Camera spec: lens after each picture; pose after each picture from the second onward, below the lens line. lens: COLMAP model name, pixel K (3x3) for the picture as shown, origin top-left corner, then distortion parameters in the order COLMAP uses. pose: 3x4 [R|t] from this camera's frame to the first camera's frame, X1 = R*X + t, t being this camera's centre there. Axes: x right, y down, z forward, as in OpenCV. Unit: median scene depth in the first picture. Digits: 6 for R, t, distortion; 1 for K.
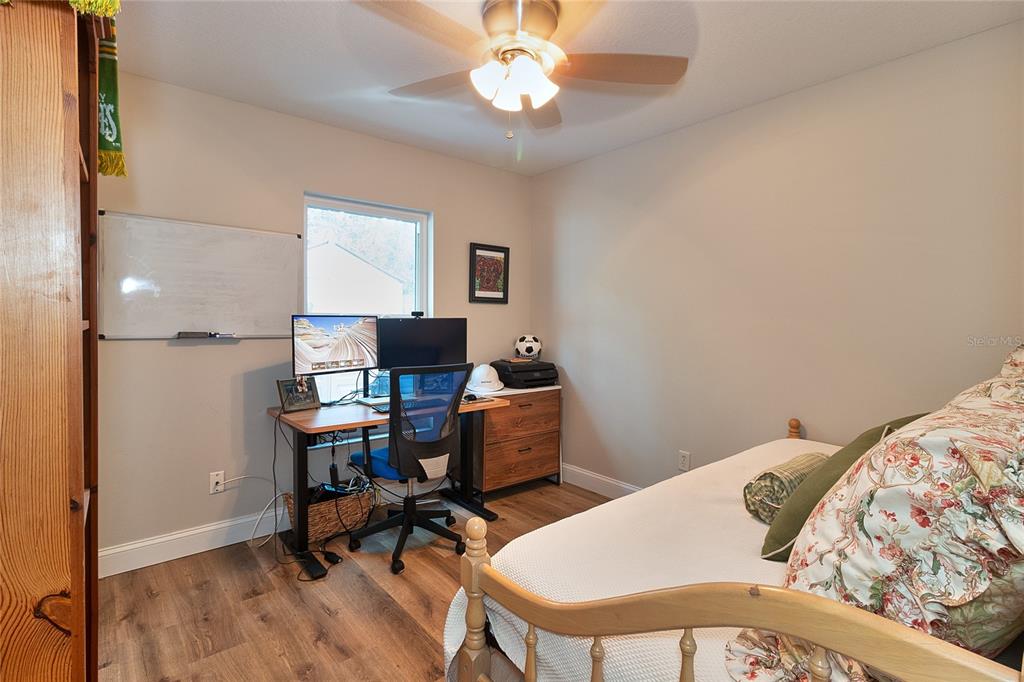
lens RADIAL K [[477.4, 0, 508.5], [0, 477.4, 323.7], [0, 0, 1]] dist [0.002587, 0.000606]
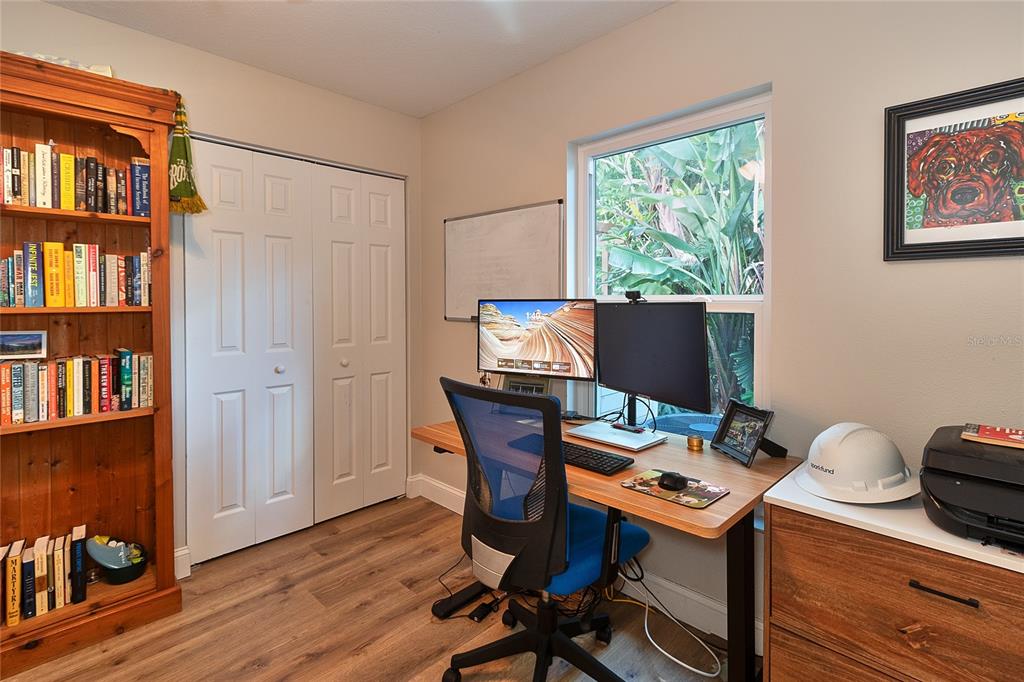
lens RADIAL K [[486.4, 0, 517.1], [0, 486.4, 305.3], [0, 0, 1]] dist [0.003348, 0.000329]
pose [[0.105109, 0.002477, -0.994458, 0.399844], [-0.007474, 0.999971, 0.001701, -0.009340], [0.994433, 0.007254, 0.105125, 0.909749]]
